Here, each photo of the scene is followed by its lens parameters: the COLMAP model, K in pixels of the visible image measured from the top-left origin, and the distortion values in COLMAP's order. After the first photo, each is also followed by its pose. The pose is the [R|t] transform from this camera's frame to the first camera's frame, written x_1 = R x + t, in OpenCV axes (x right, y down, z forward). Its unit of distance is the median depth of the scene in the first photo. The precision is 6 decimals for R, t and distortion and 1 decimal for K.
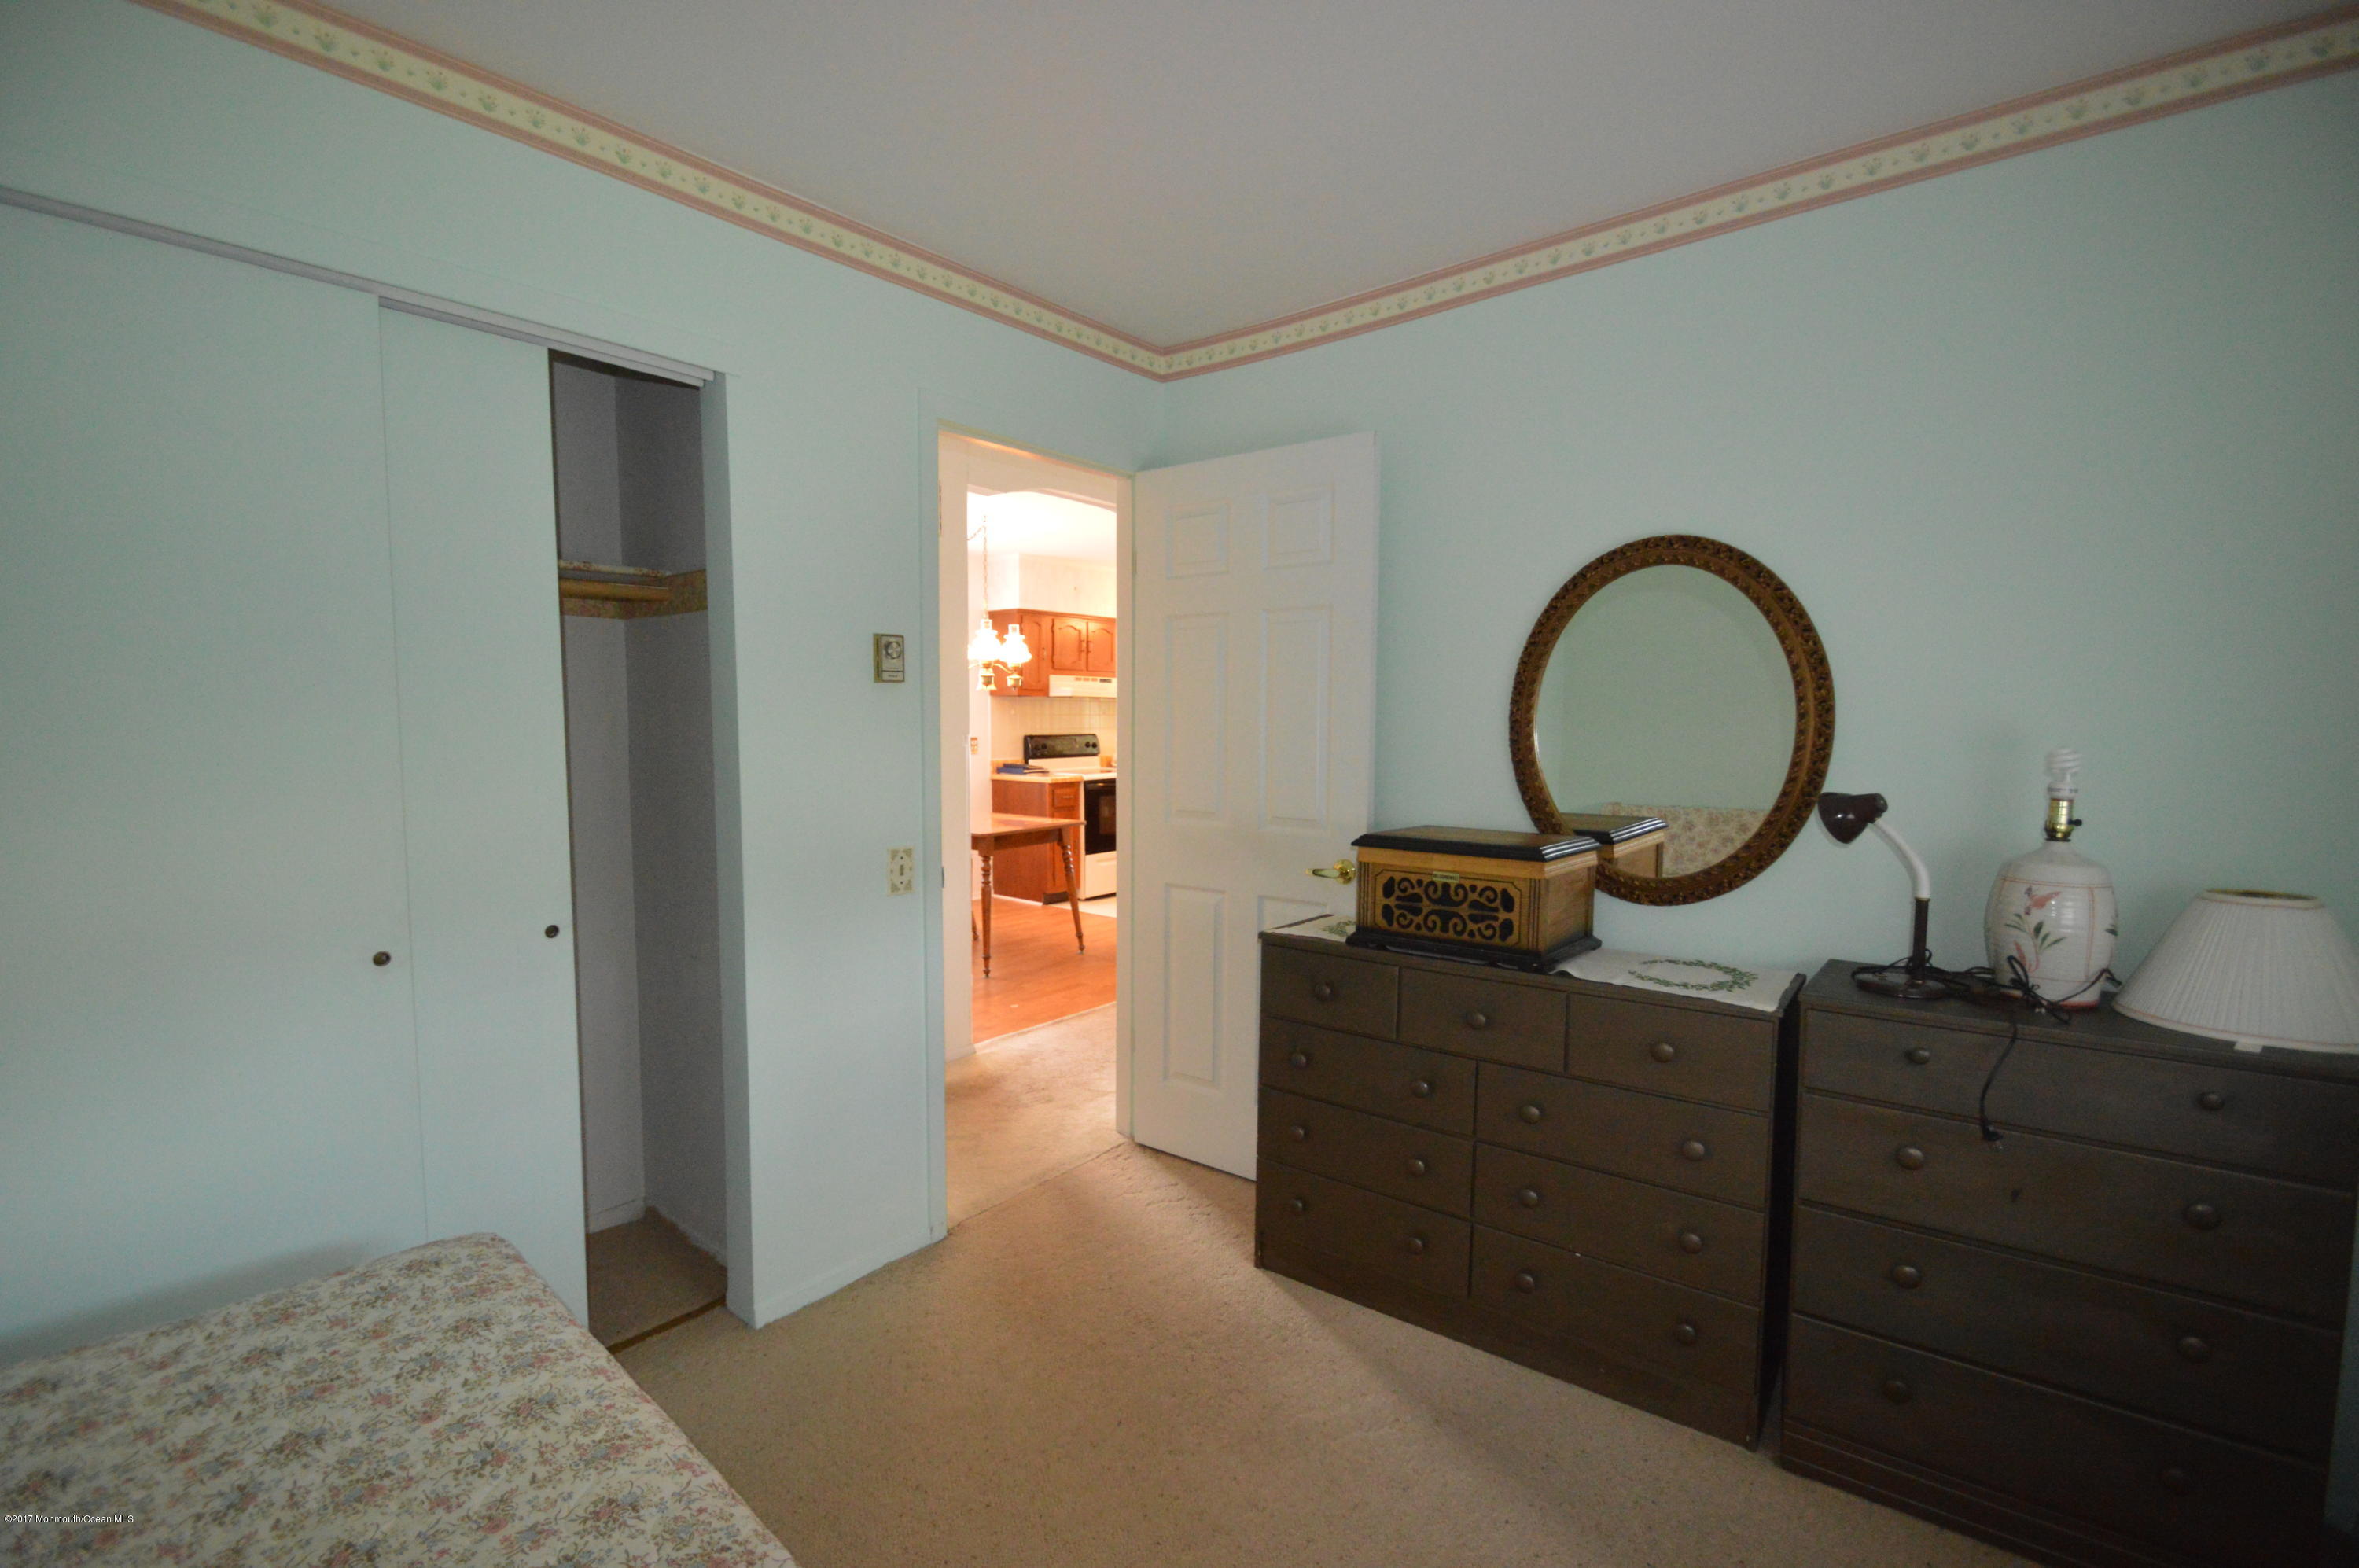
lens RADIAL K [[1043.5, 0, 1134.3], [0, 1043.5, 799.7], [0, 0, 1]] dist [0.009083, -0.012999]
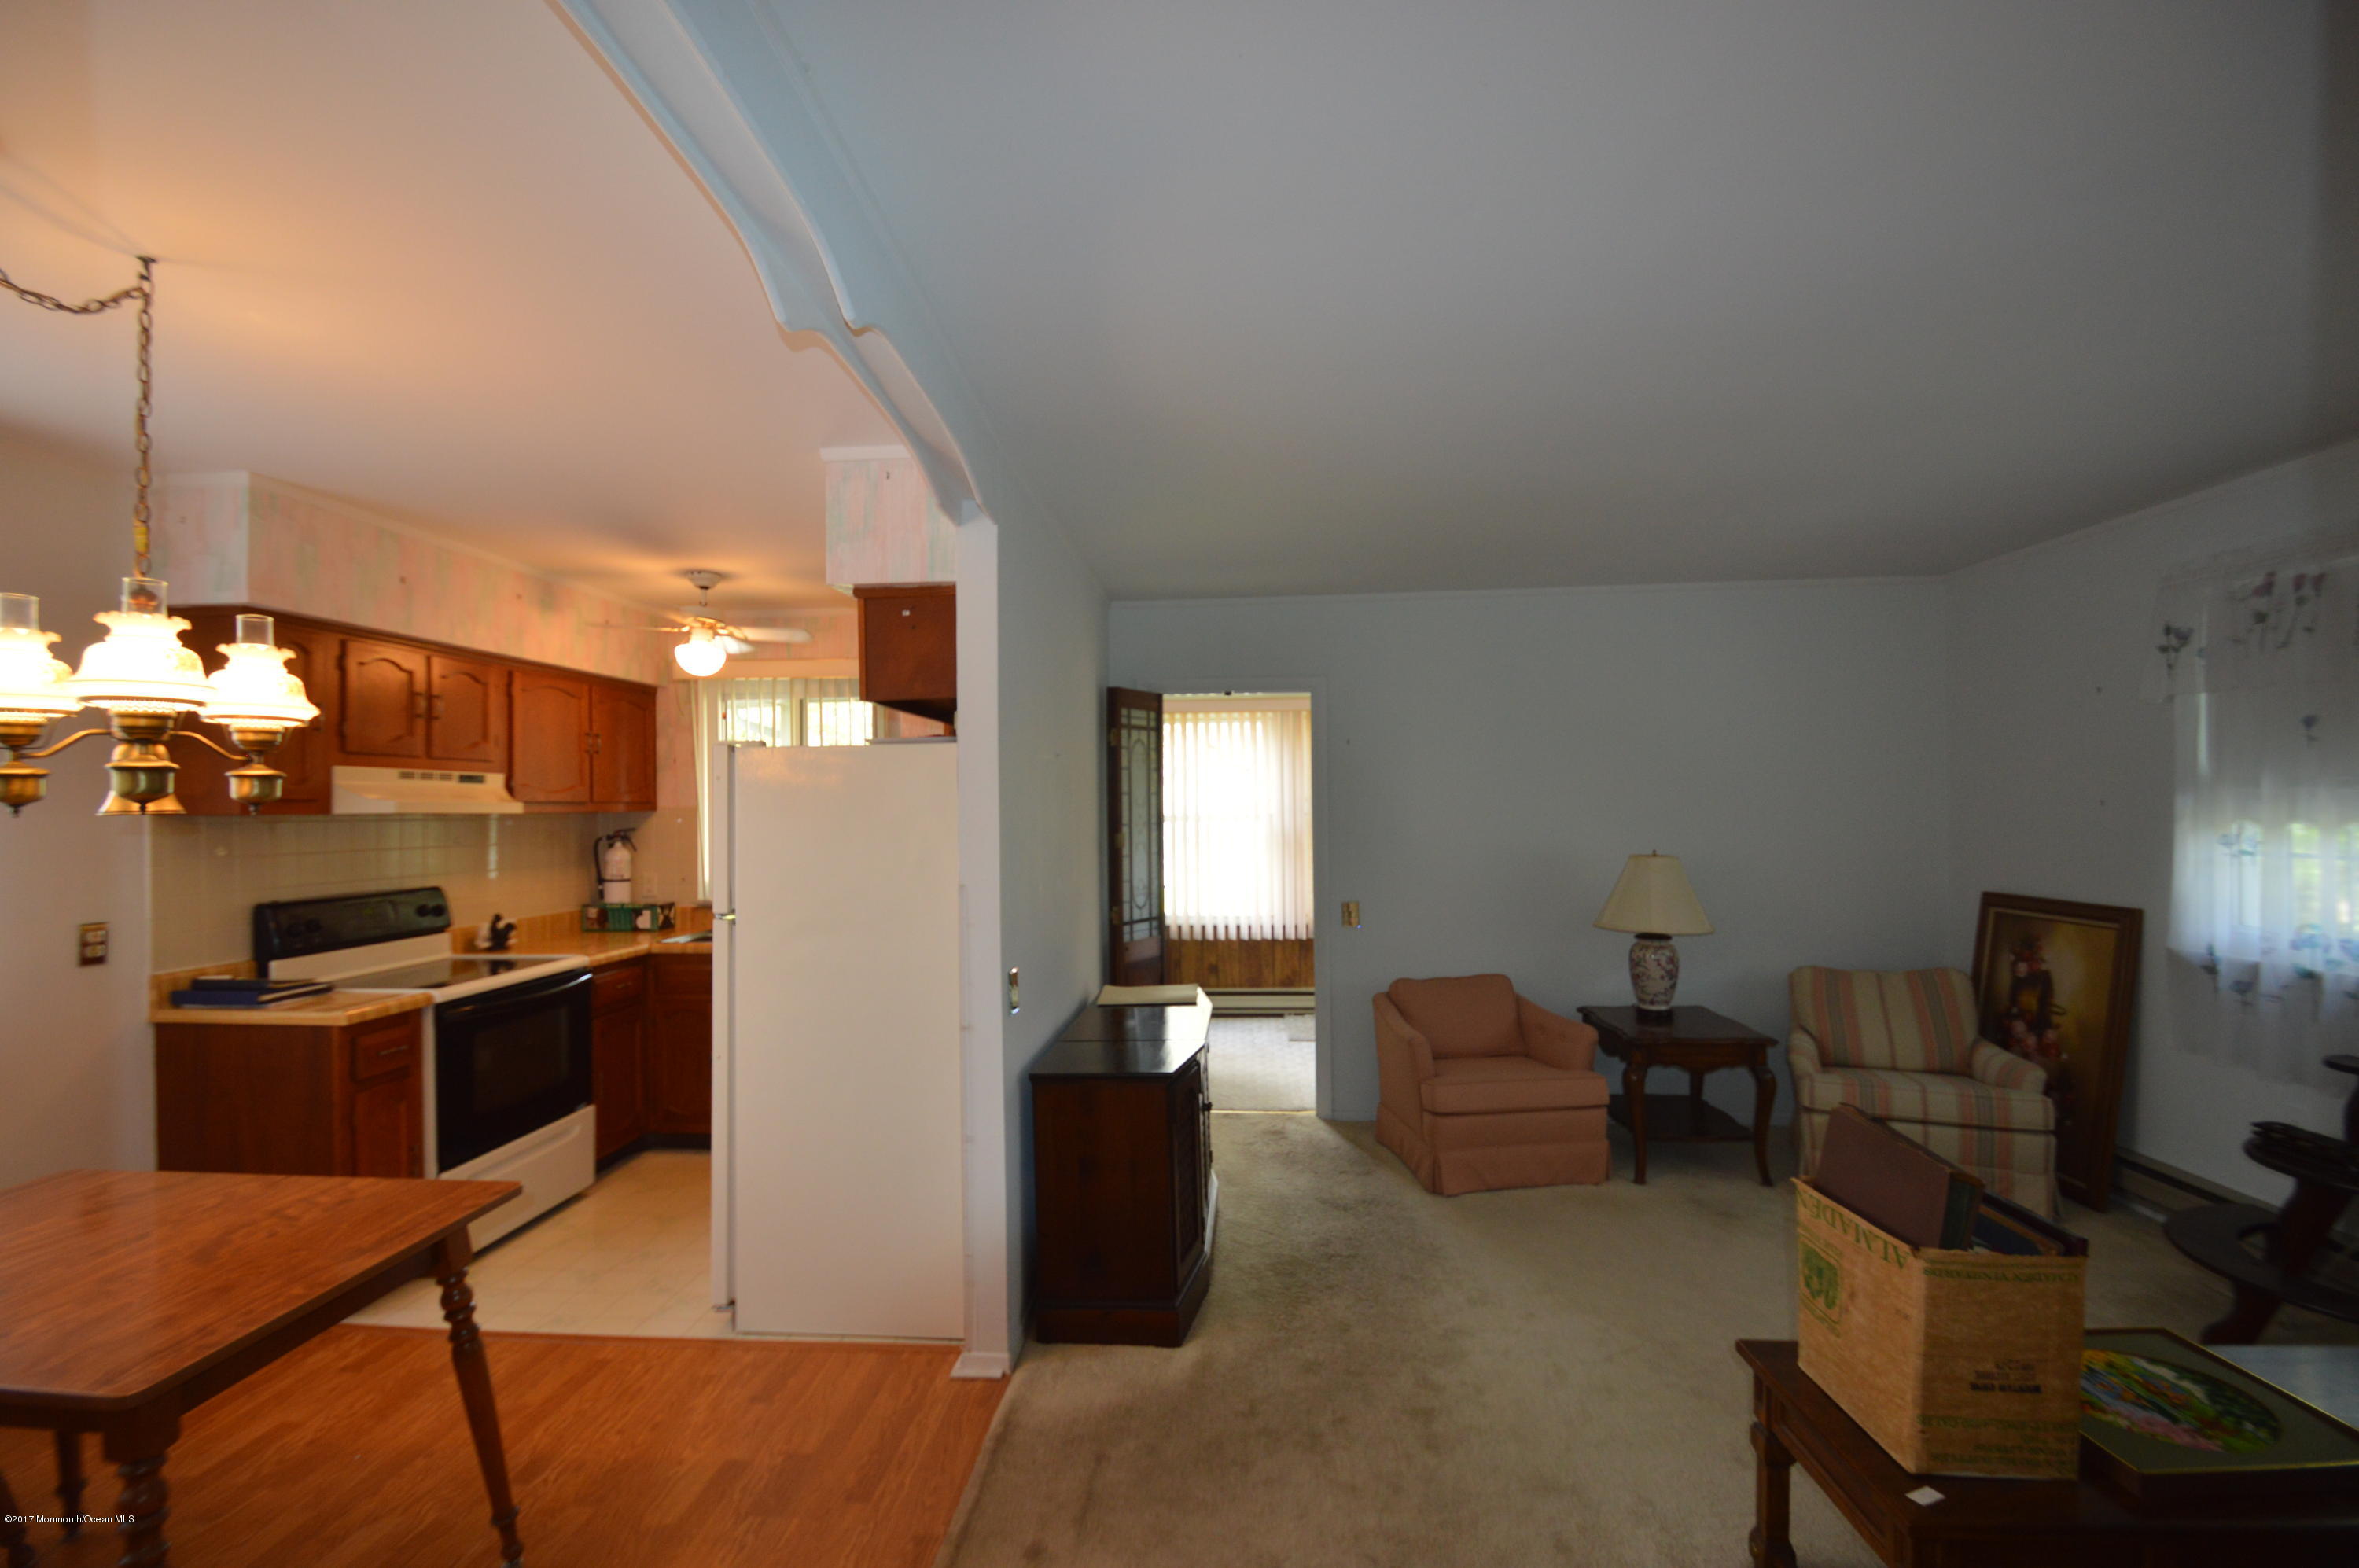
lens RADIAL K [[1032.3, 0, 1154.1], [0, 1032.3, 801.6], [0, 0, 1]] dist [0.003857, -0.012322]
pose [[0.801005, -0.005036, 0.598637, -0.064060], [0.057738, 0.995953, -0.068877, -0.054643], [-0.595867, 0.089734, 0.798054, 0.448877]]
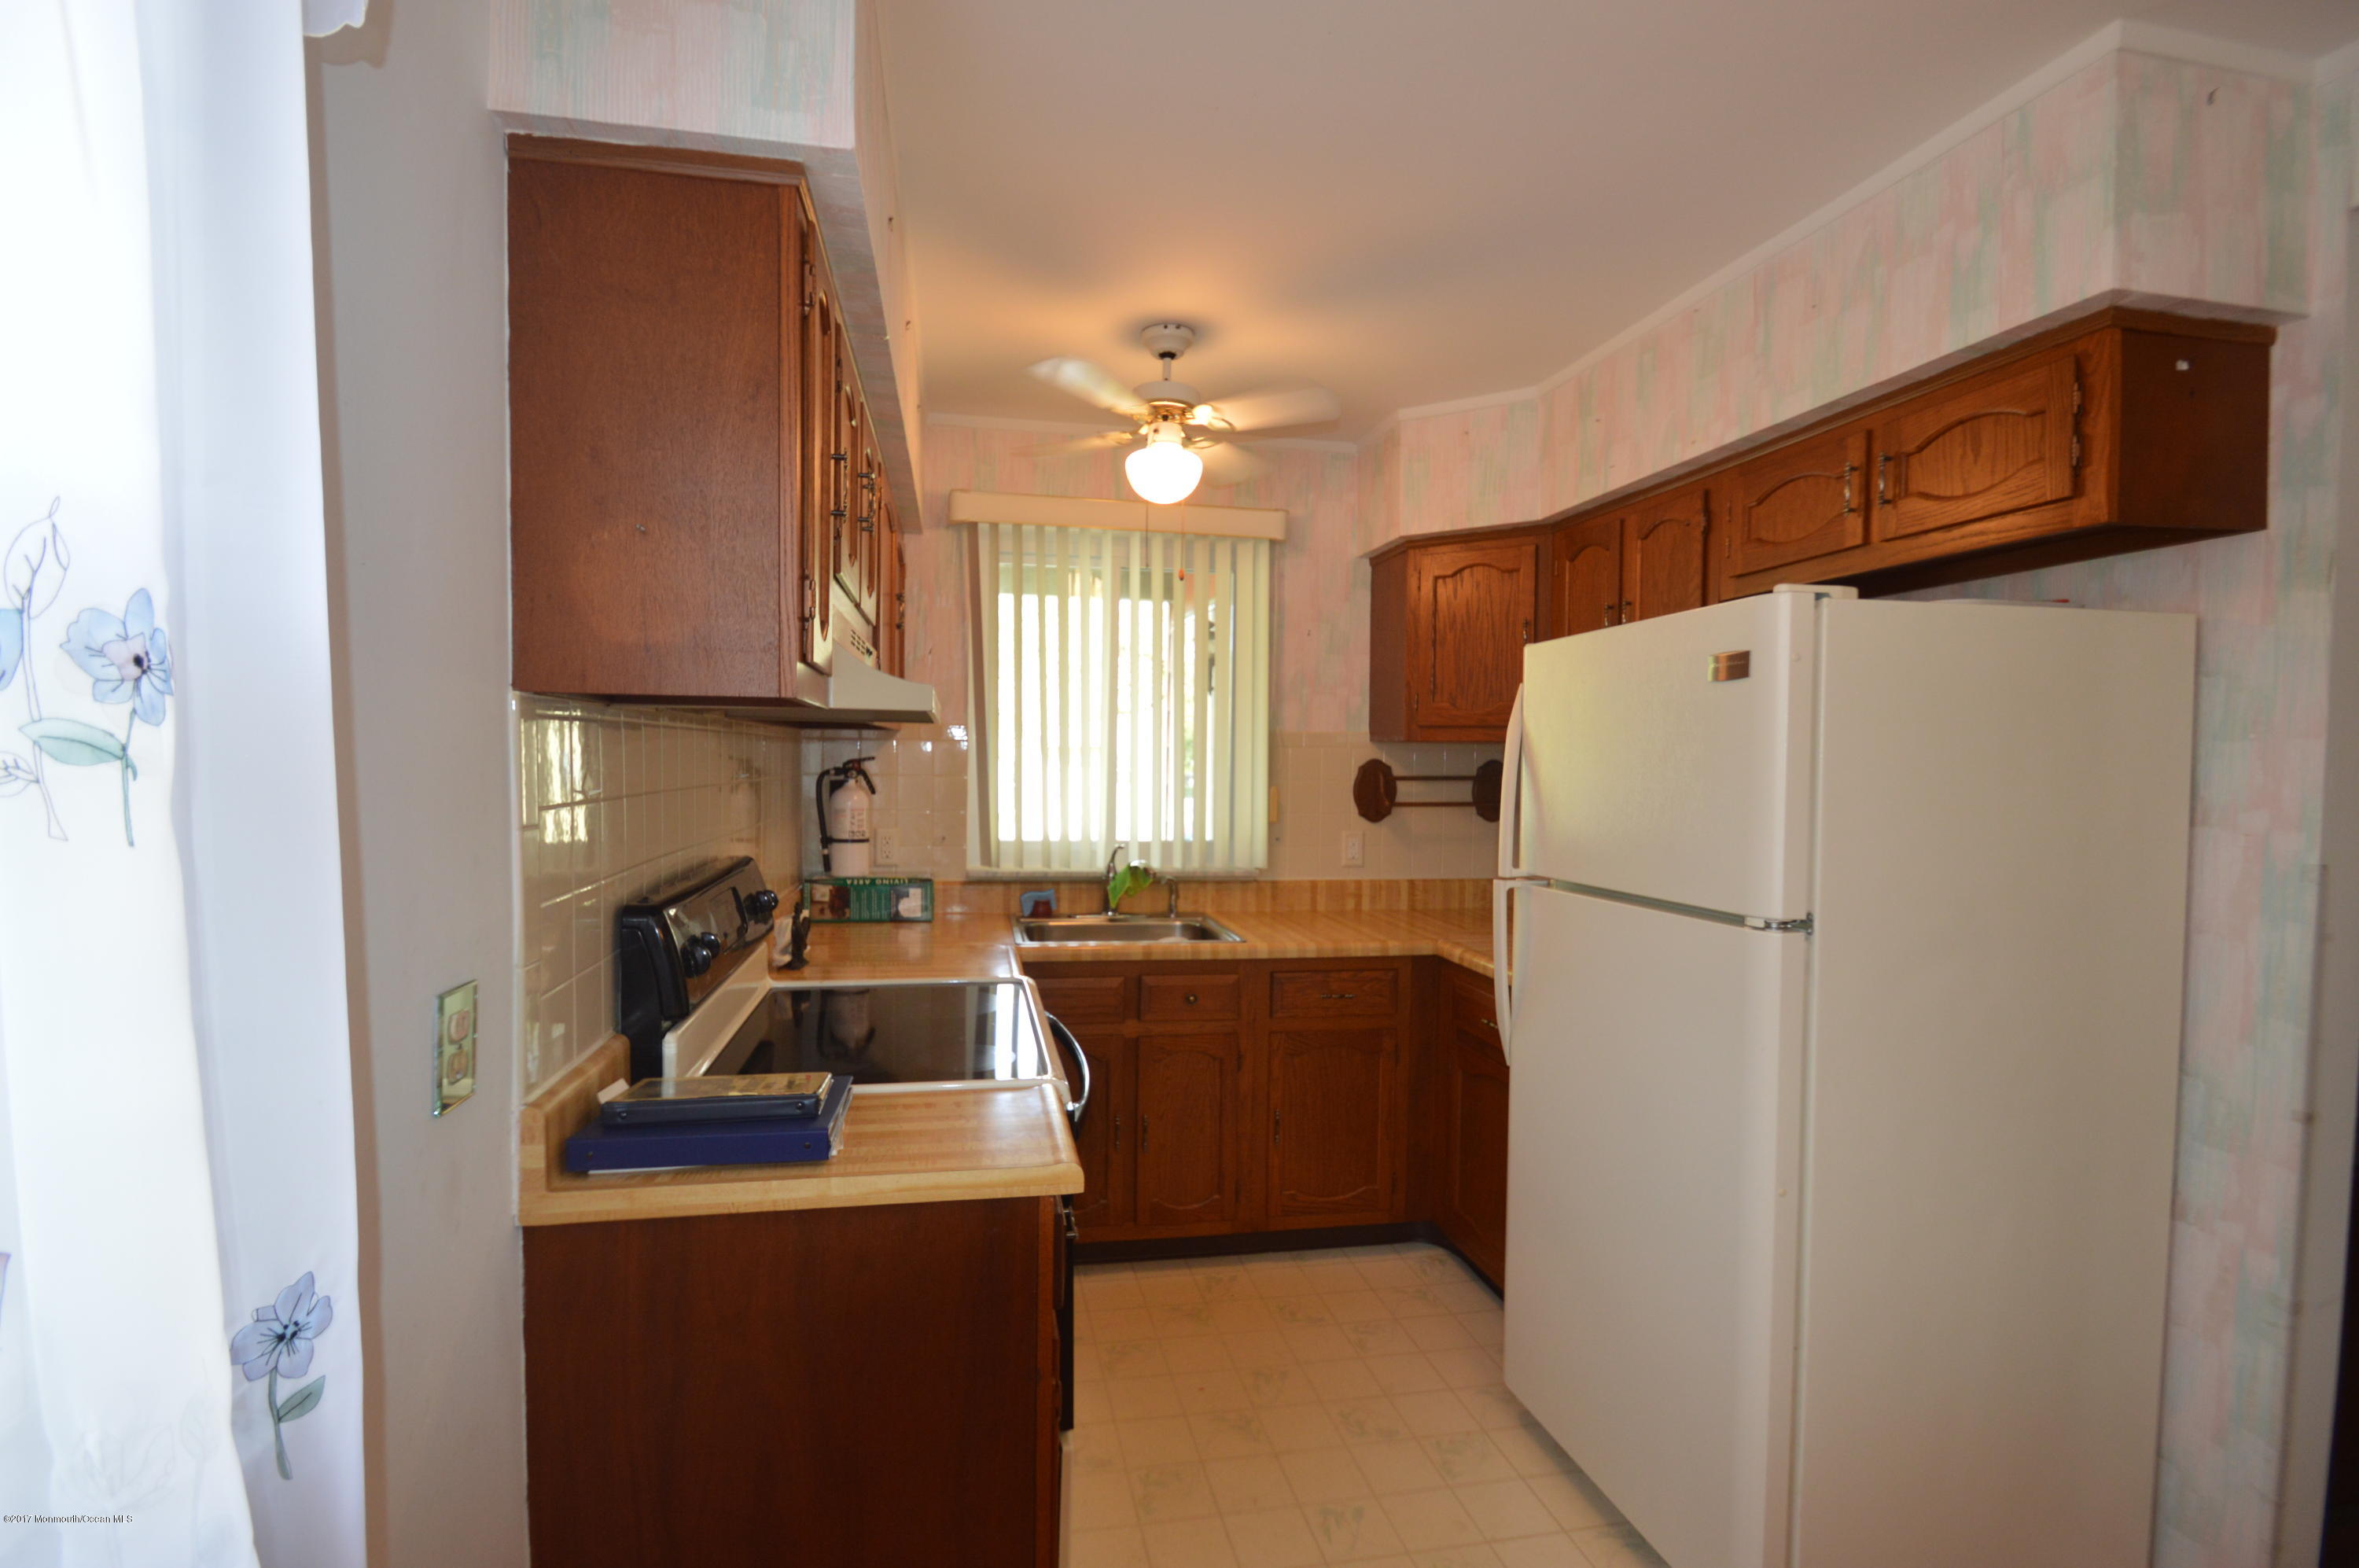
lens RADIAL K [[1076.5, 0, 1162.8], [0, 1076.5, 796.9], [0, 0, 1]] dist [0.002364, -0.009244]
pose [[0.611517, -0.023090, 0.790895, -0.204032], [0.049896, 0.998710, -0.009422, -0.076477], [-0.789657, 0.045224, 0.611880, 0.824091]]
